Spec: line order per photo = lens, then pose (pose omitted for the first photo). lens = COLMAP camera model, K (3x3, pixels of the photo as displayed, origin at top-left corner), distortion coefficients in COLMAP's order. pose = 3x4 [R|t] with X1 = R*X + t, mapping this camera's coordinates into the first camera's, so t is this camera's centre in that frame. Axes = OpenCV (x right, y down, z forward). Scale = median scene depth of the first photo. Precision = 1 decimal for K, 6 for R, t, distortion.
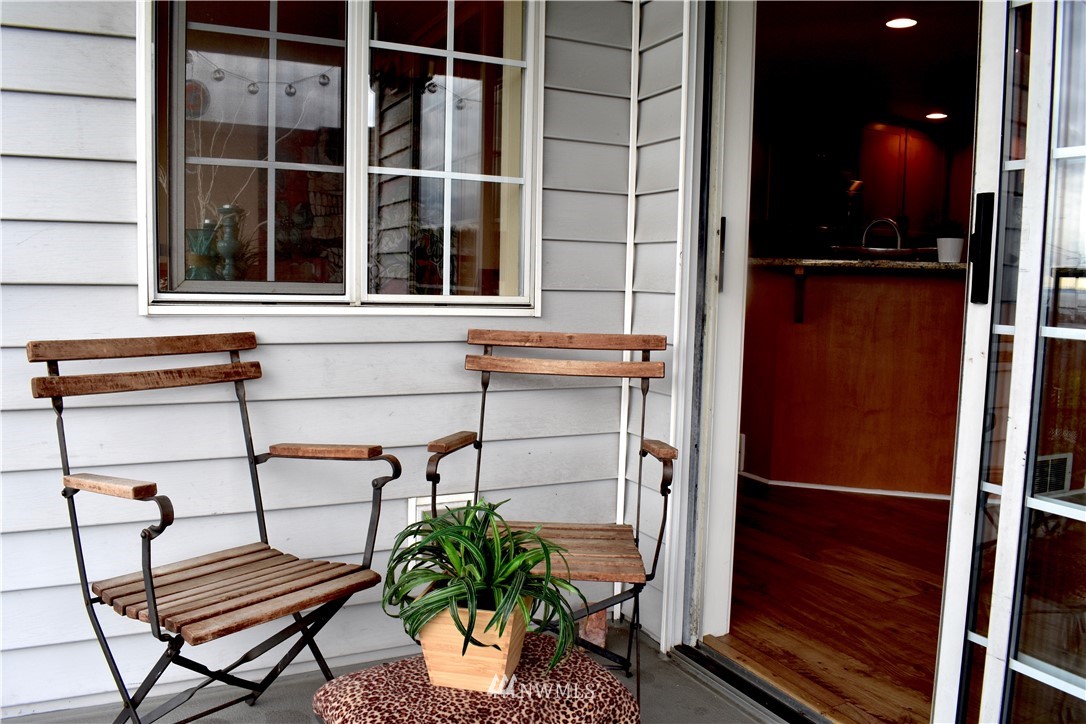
lens RADIAL K [[852.9, 0, 543.0], [0, 852.9, 362.0], [0, 0, 1]] dist [-0.091207, 0.002858]
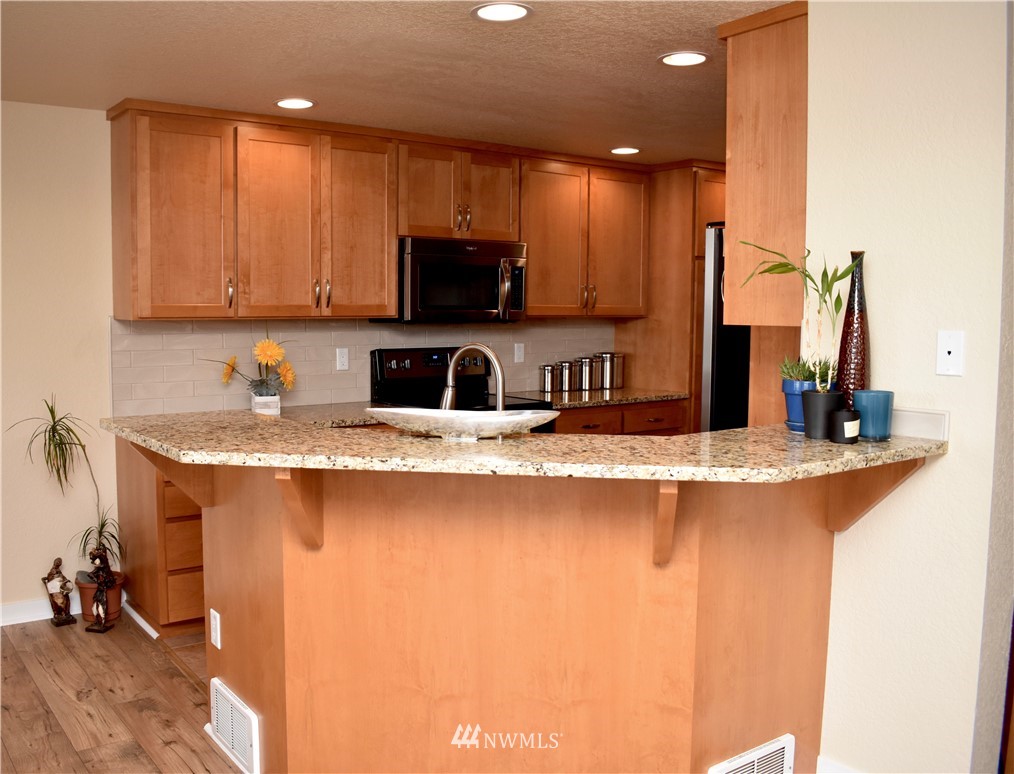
lens RADIAL K [[915.5, 0, 432.9], [0, 915.5, 387.3], [0, 0, 1]] dist [-0.100979, -0.002332]
pose [[0.988466, -0.035257, 0.147282, 0.296513], [0.036846, 0.999288, -0.008077, -0.144301], [-0.146892, 0.013411, 0.989062, 0.391952]]
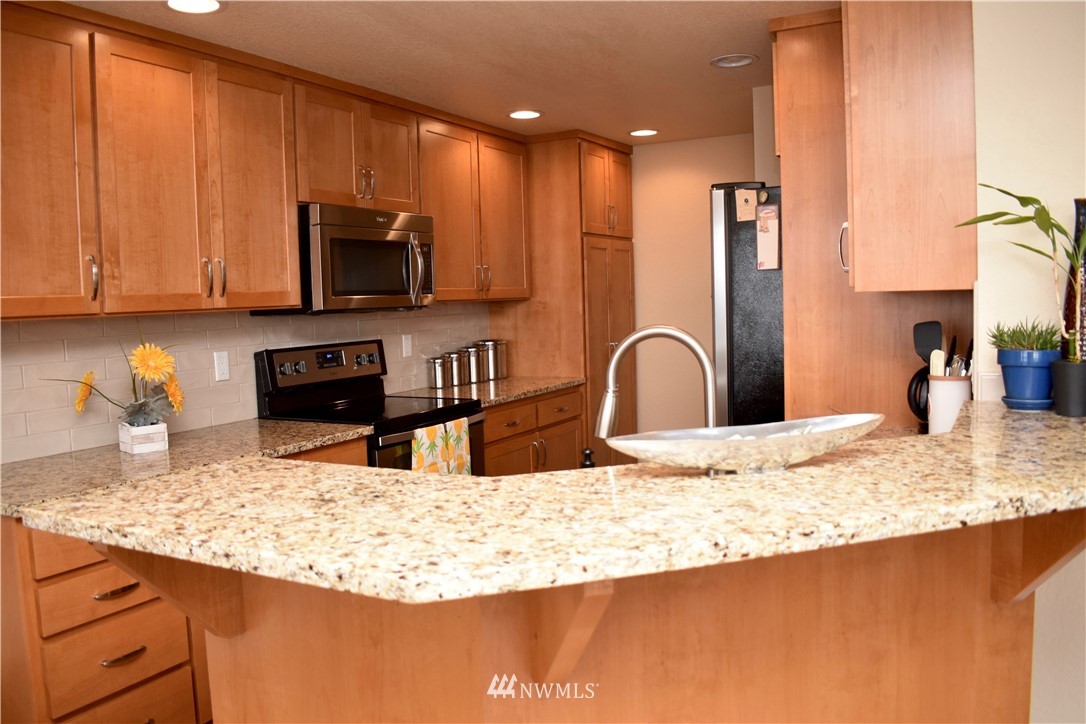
lens RADIAL K [[852.9, 0, 543.0], [0, 852.9, 362.0], [0, 0, 1]] dist [-0.091207, 0.002858]
pose [[0.807099, -0.094239, 0.582846, 0.126067], [0.108658, 0.994026, 0.010258, -0.173623], [-0.580331, 0.055051, 0.812518, 0.738806]]
